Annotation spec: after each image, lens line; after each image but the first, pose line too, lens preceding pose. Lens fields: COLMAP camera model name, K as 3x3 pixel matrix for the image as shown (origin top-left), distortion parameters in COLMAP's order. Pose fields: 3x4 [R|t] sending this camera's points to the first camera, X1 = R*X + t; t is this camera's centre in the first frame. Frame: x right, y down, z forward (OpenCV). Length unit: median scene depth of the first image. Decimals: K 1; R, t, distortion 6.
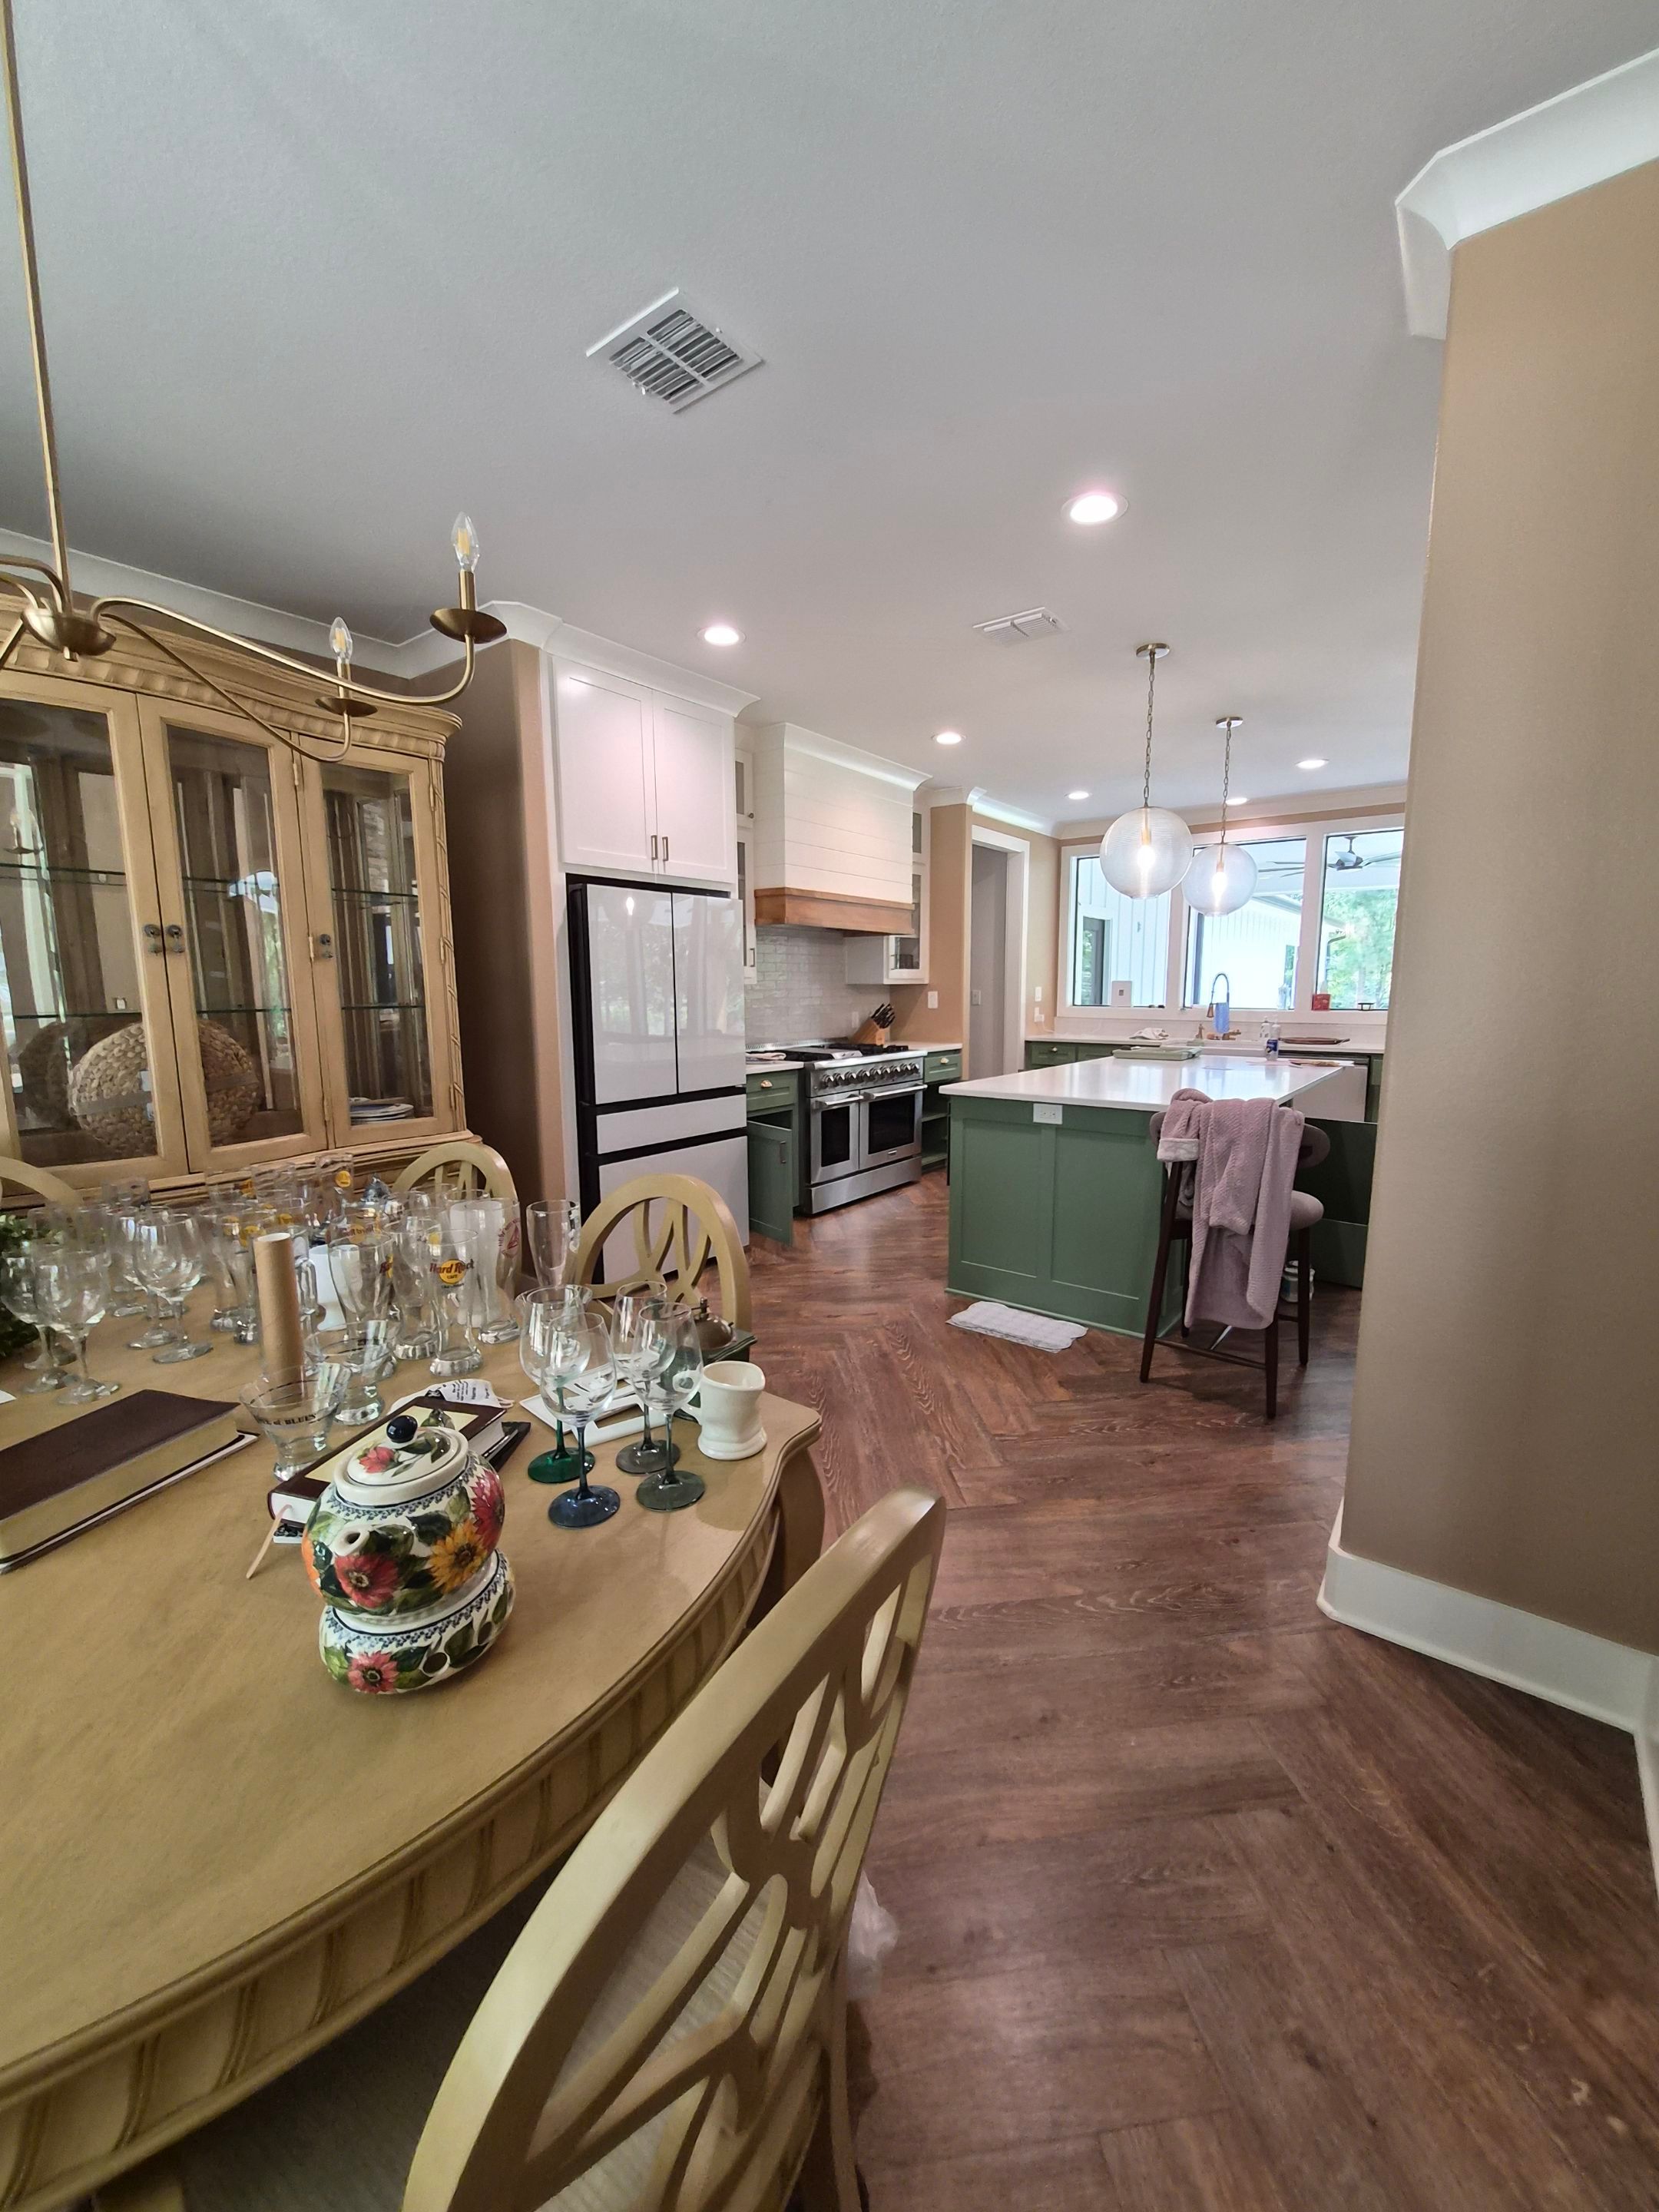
lens RADIAL K [[851.8, 0, 835.6], [0, 851.8, 1111.1], [0, 0, 1]] dist [0.000091, 0.000182]
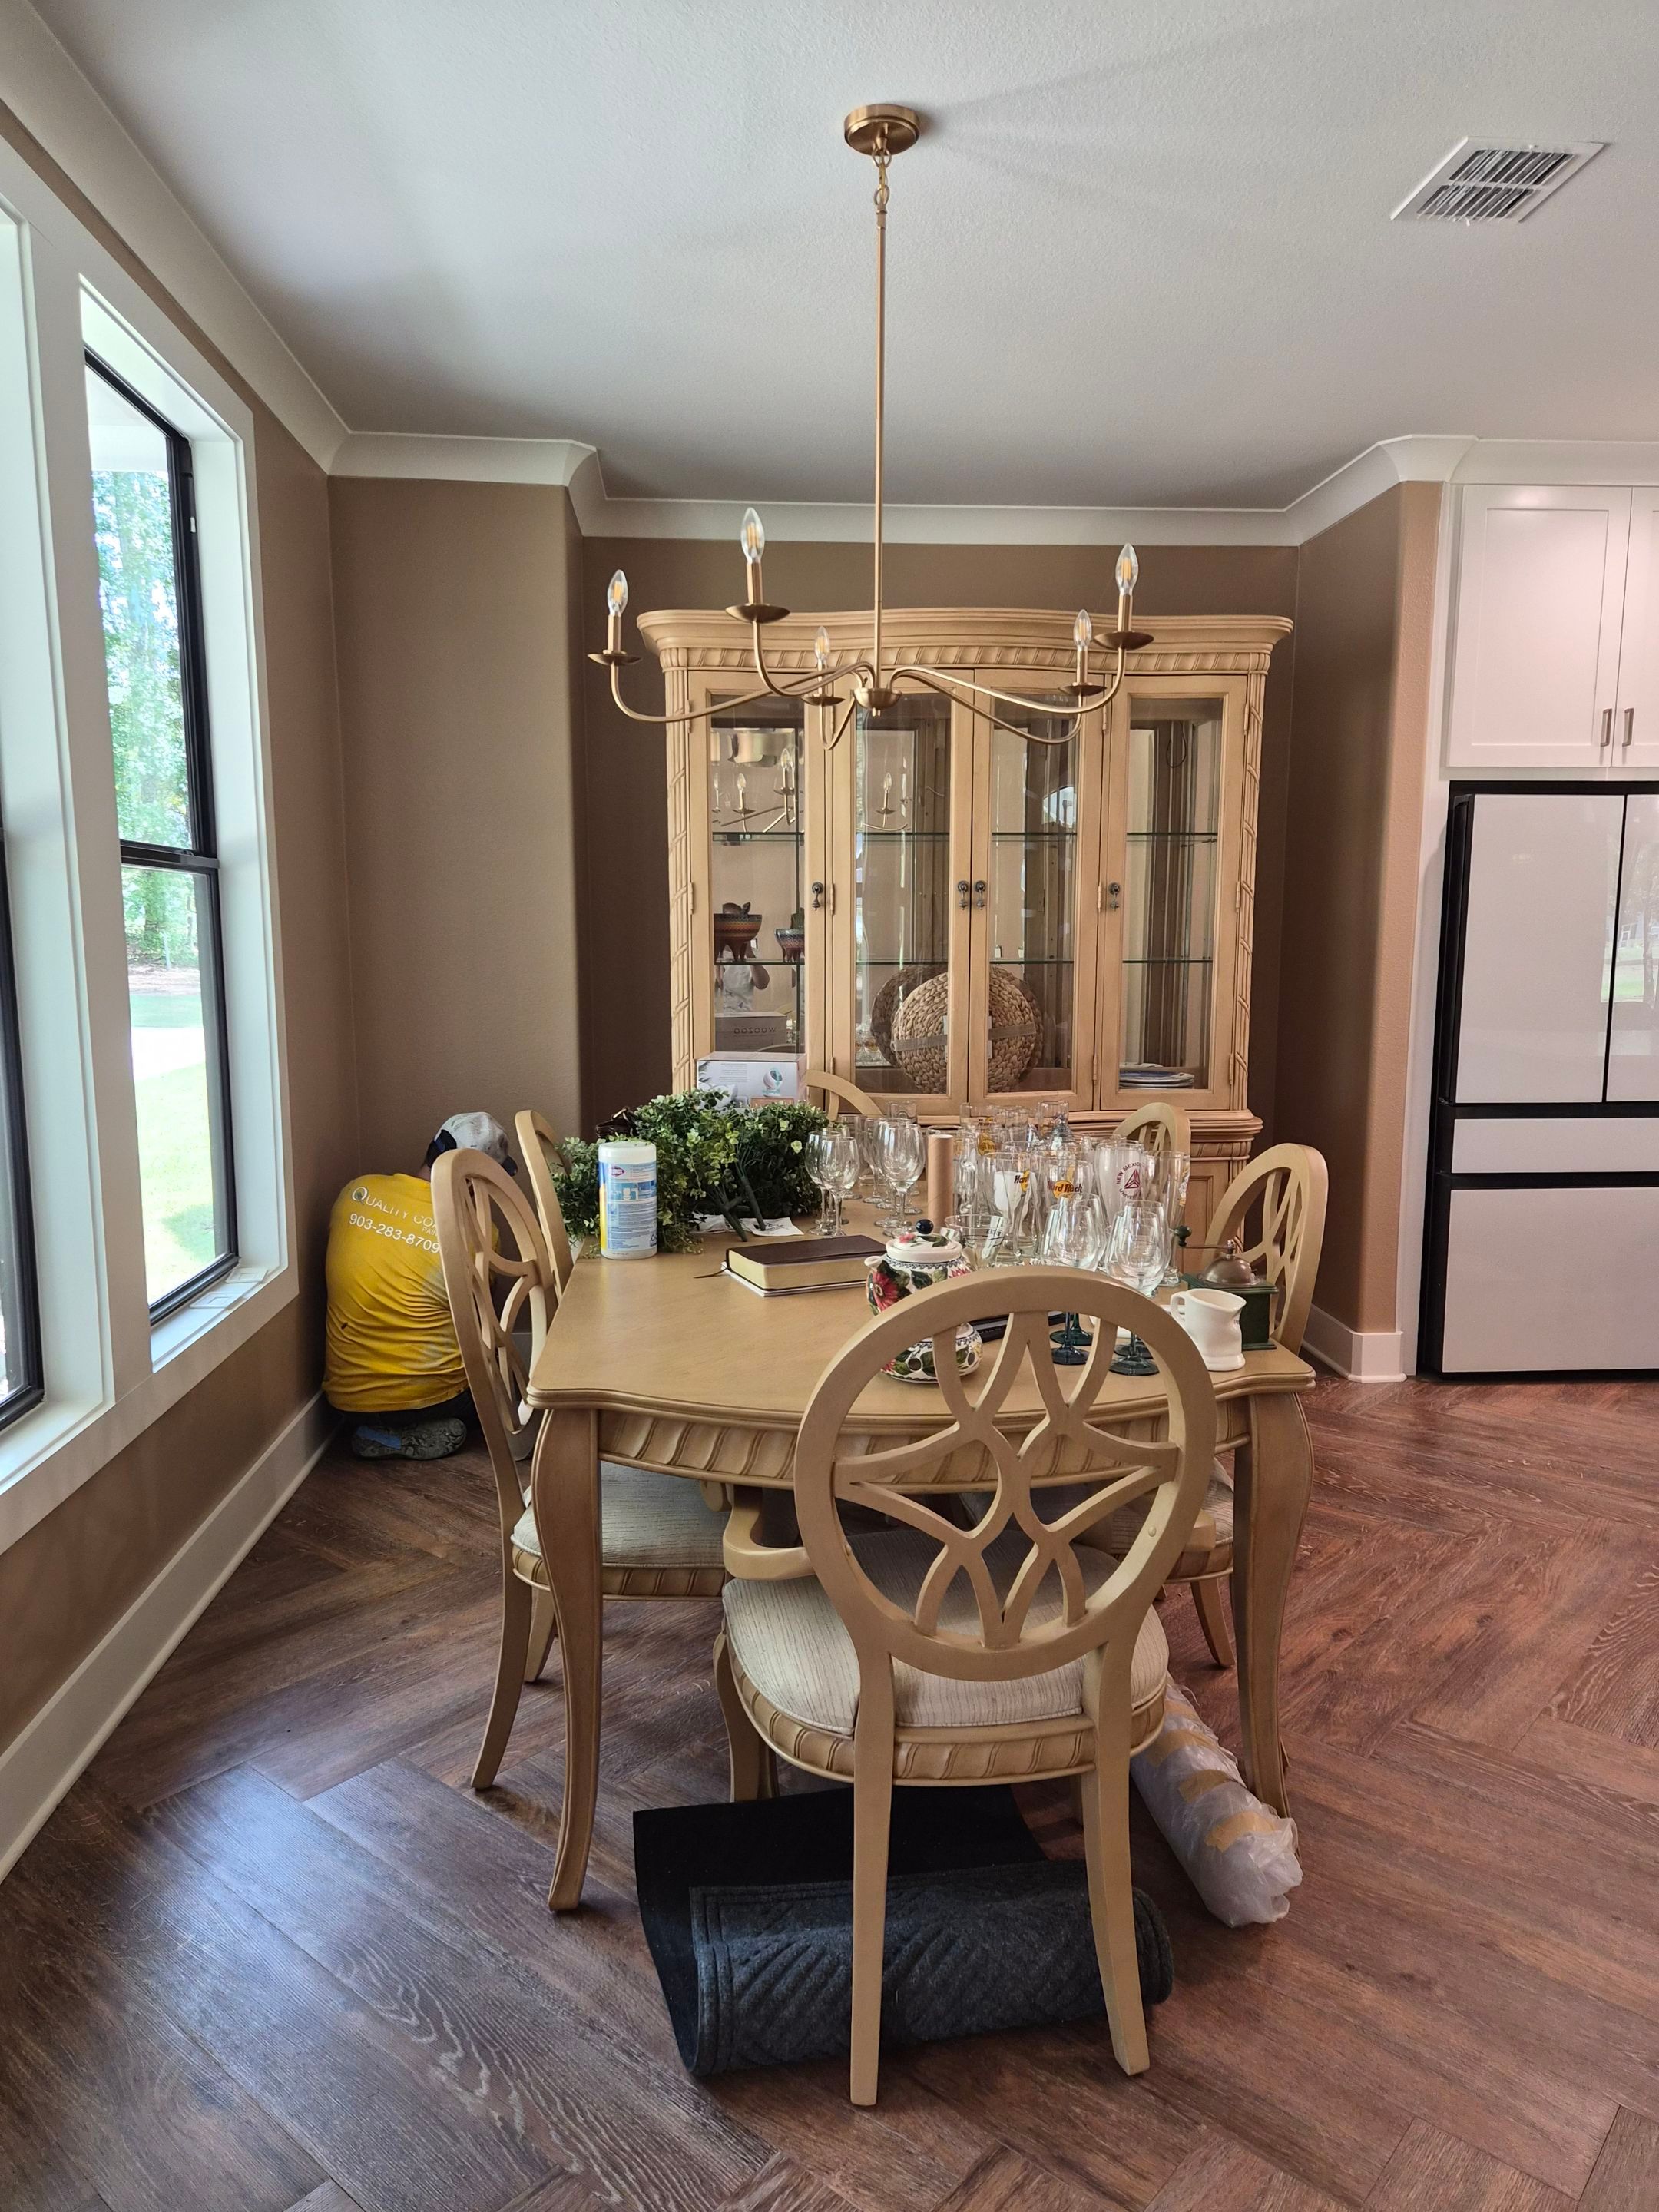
lens RADIAL K [[1404.3, 0, 829.5], [0, 1404.3, 1106.0], [0, 0, 1]] dist [-0.000012, -0.000676]
pose [[0.660982, 0.093658, -0.744534, 0.342526], [-0.109098, 0.993633, 0.028137, 0.025977], [0.742429, 0.062629, 0.666991, -0.233360]]
